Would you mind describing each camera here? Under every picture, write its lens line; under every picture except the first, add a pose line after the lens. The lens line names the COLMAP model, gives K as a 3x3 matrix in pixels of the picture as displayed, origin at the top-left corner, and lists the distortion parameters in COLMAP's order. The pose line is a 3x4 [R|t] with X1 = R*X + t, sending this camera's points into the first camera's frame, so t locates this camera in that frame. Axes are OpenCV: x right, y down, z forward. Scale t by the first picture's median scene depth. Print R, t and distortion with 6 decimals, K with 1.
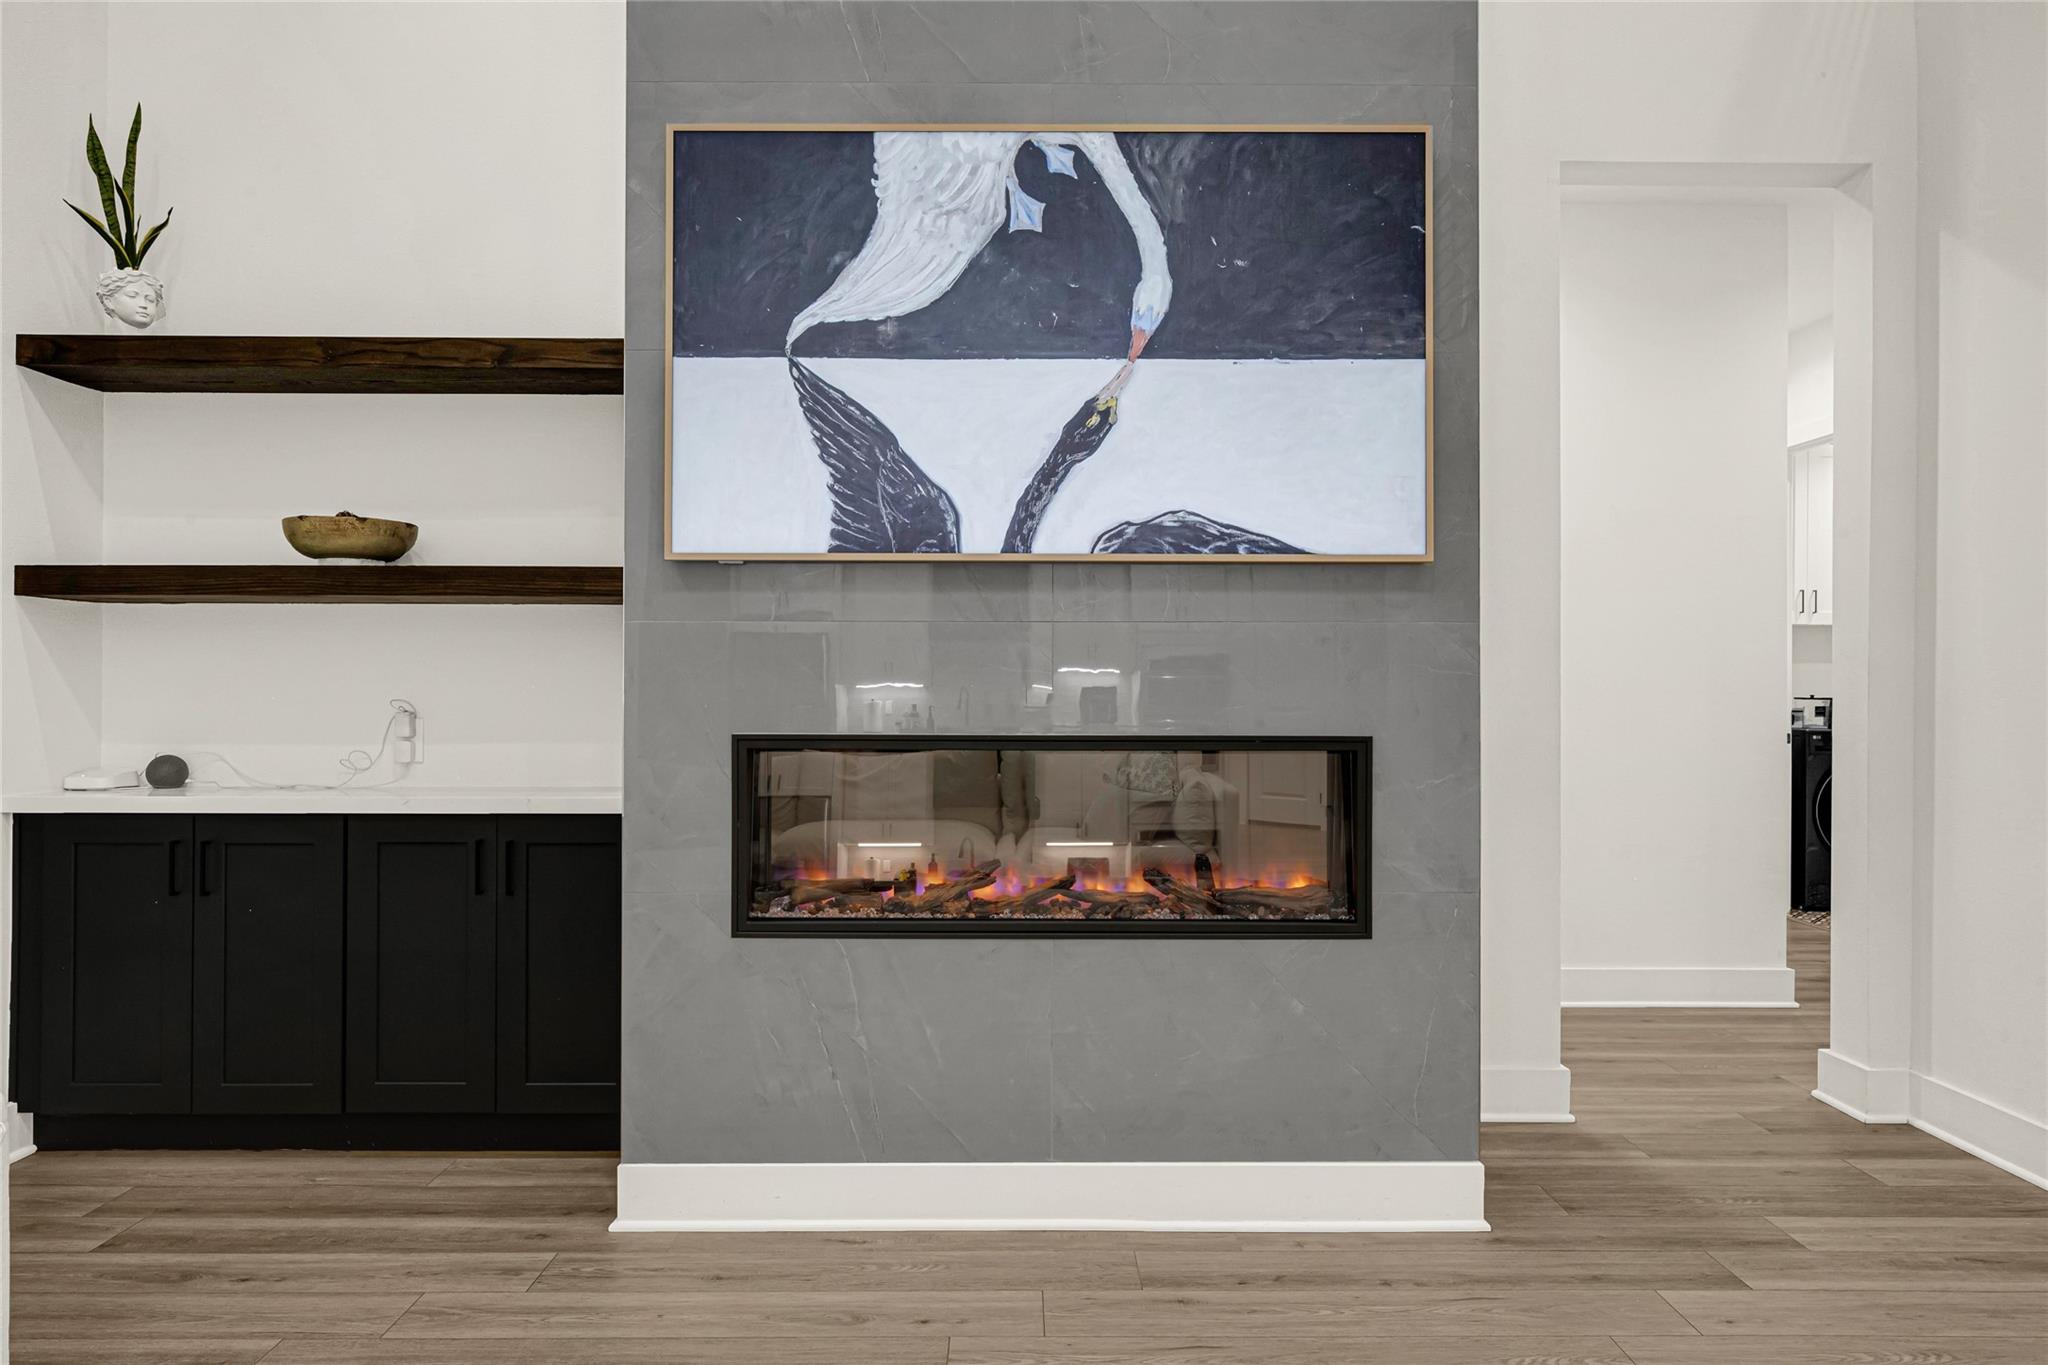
lens RADIAL K [[1289.3, 0, 1023.0], [0, 1289.3, 679.1], [0, 0, 1]] dist [-0.001973, 0.002298]
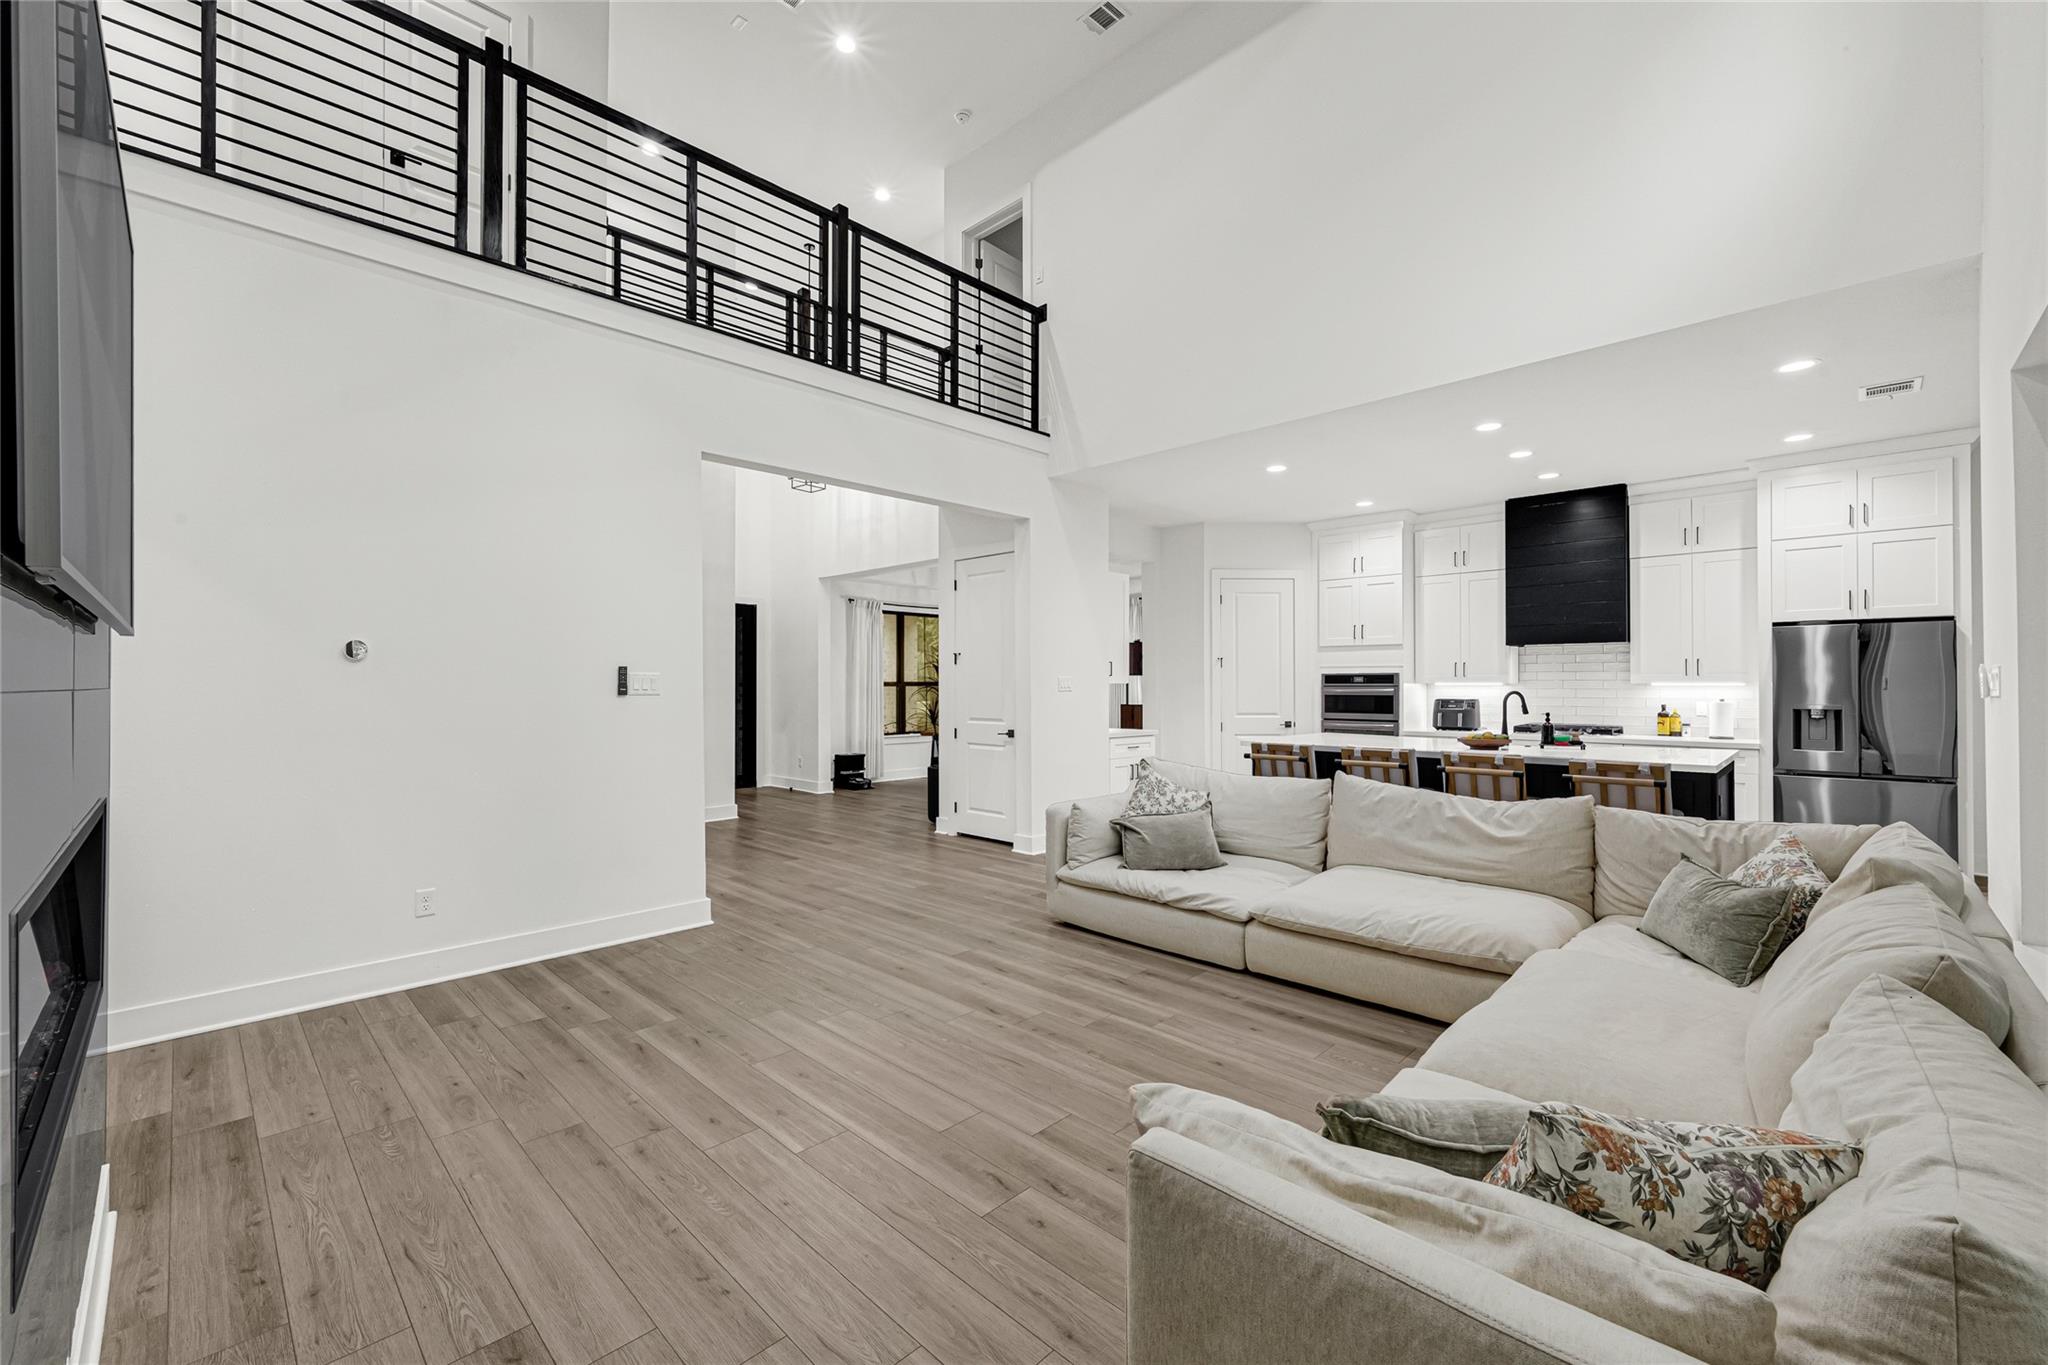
lens RADIAL K [[836.0, 0, 1029.5], [0, 836.0, 674.3], [0, 0, 1]] dist [0.000885, -0.000050]
pose [[-0.710008, 0.007482, 0.704154, -0.756123], [-0.002757, 0.999906, -0.013405, -0.050039], [-0.704188, -0.011459, -0.709921, 0.966603]]
